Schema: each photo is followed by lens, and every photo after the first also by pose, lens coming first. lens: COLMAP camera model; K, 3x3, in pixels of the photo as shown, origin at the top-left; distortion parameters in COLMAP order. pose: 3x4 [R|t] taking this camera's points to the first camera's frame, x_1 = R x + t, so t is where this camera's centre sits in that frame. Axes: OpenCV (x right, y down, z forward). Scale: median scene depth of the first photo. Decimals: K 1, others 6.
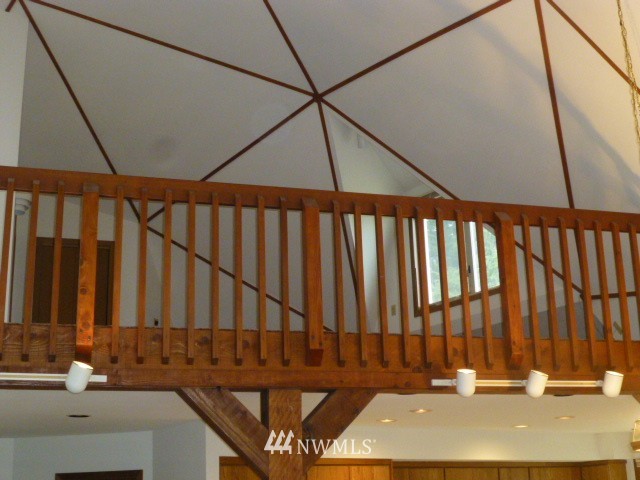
lens RADIAL K [[936.0, 0, 320.0], [0, 936.0, 240.0], [0, 0, 1]] dist [-0.043605, -0.094923]
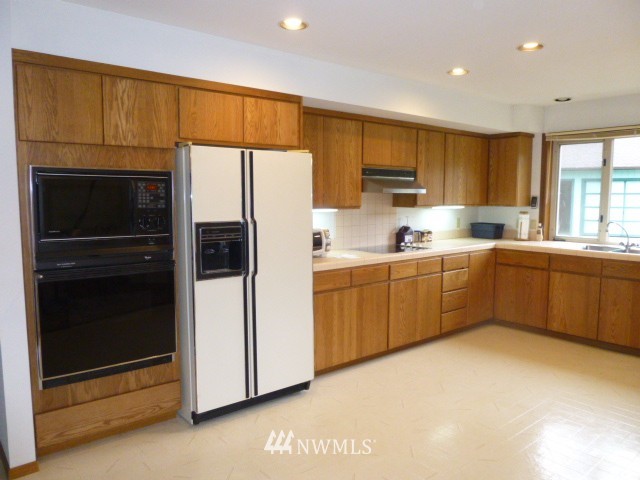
lens RADIAL K [[467.3, 0, 321.1], [0, 467.3, 249.6], [0, 0, 1]] dist [-0.002218, 0.001545]
pose [[0.996639, 0.026794, 0.077408, 0.092356], [-0.055061, 0.918794, 0.390879, 0.277367], [-0.060648, -0.393828, 0.917181, 0.813251]]
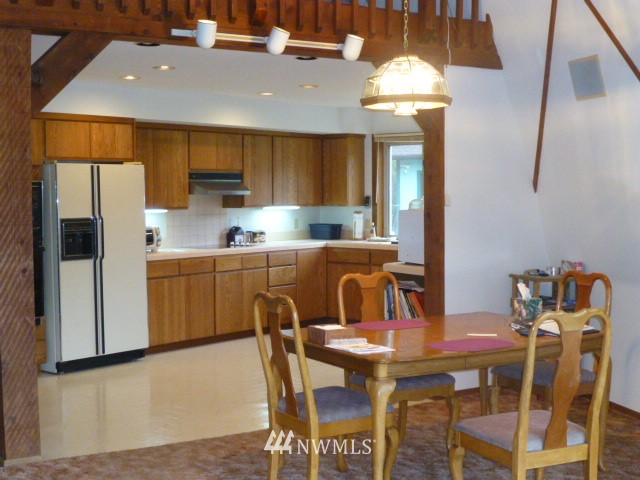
lens RADIAL K [[936.0, 0, 320.0], [0, 936.0, 240.0], [0, 0, 1]] dist [-0.043605, -0.094923]
pose [[0.967813, 0.014053, 0.251279, 0.027896], [-0.095718, 0.943962, 0.315869, 0.034753], [-0.232759, -0.329754, 0.914924, 0.008083]]
